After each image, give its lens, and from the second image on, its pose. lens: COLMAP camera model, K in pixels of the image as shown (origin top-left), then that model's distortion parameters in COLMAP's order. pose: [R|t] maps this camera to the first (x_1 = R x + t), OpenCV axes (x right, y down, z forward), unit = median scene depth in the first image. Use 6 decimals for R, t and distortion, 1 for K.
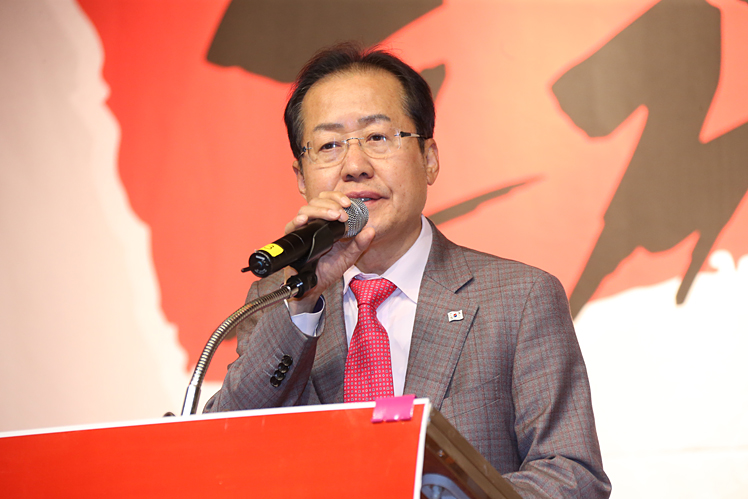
lens RADIAL K [[4345.5, 0, 374.0], [0, 4345.5, 249.5], [0, 0, 1]] dist [0.030174, 0.336449]
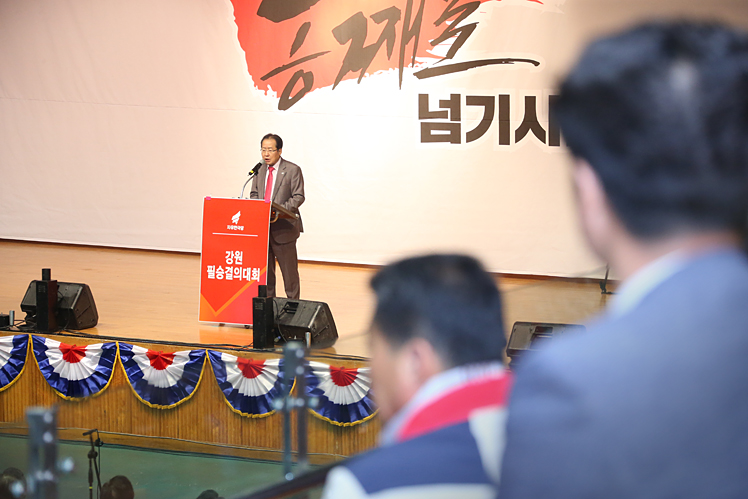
lens RADIAL K [[3237.4, 0, 374.0], [0, 3237.4, 249.5], [0, 0, 1]] dist [1.336714, 0.106075]
pose [[0.999553, 0.004498, -0.029553, 0.190014], [0.003837, 0.961125, 0.276086, -0.775220], [0.029646, -0.276076, 0.960678, -2.387445]]
